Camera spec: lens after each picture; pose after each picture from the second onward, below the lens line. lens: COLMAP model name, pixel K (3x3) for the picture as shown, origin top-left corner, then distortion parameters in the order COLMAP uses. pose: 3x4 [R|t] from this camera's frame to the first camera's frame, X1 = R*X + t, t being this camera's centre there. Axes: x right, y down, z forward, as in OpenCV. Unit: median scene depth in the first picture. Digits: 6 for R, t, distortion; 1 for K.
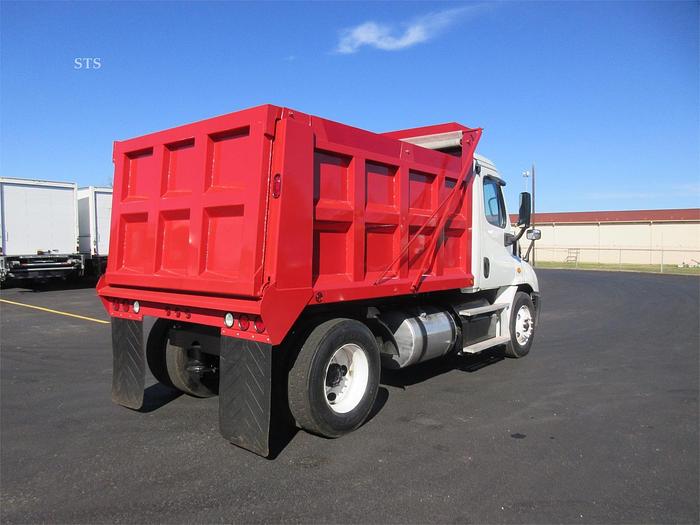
lens RADIAL K [[520.1, 0, 350.0], [0, 520.1, 262.5], [0, 0, 1]] dist [-0.000291, -0.000360]
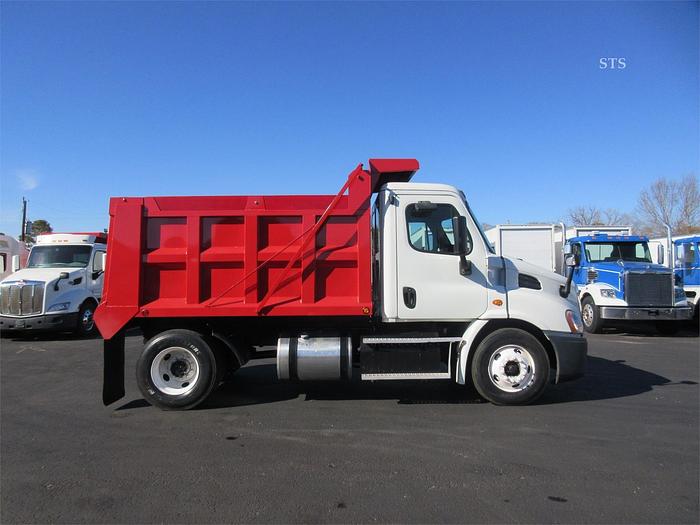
lens RADIAL K [[462.9, 0, 350.0], [0, 462.9, 262.5], [0, 0, 1]] dist [-0.000317, 0.001877]
pose [[0.627678, -0.033520, -0.777751, 1.290241], [-0.009045, 0.998691, -0.050341, -0.016280], [0.778421, 0.038632, 0.626553, 0.553791]]
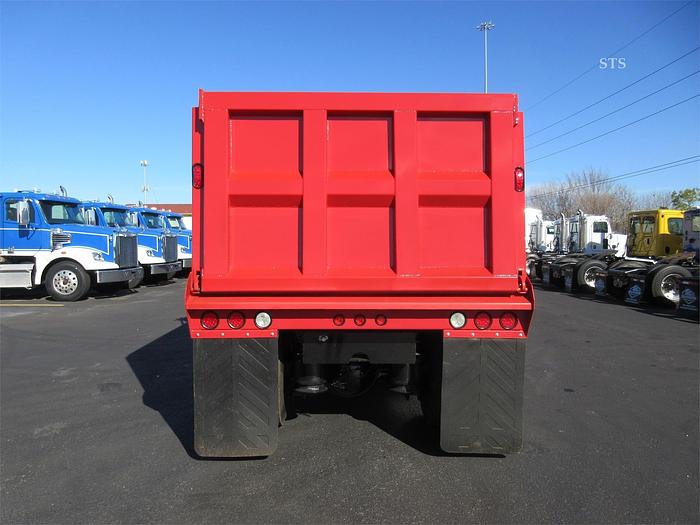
lens RADIAL K [[540.7, 0, 350.0], [0, 540.7, 262.5], [0, 0, 1]] dist [0.012272, 0.010245]
pose [[0.755891, -0.025348, 0.654207, -0.801654], [0.013411, 0.999640, 0.023236, -0.012729], [-0.654560, -0.008790, 0.755959, 0.325156]]
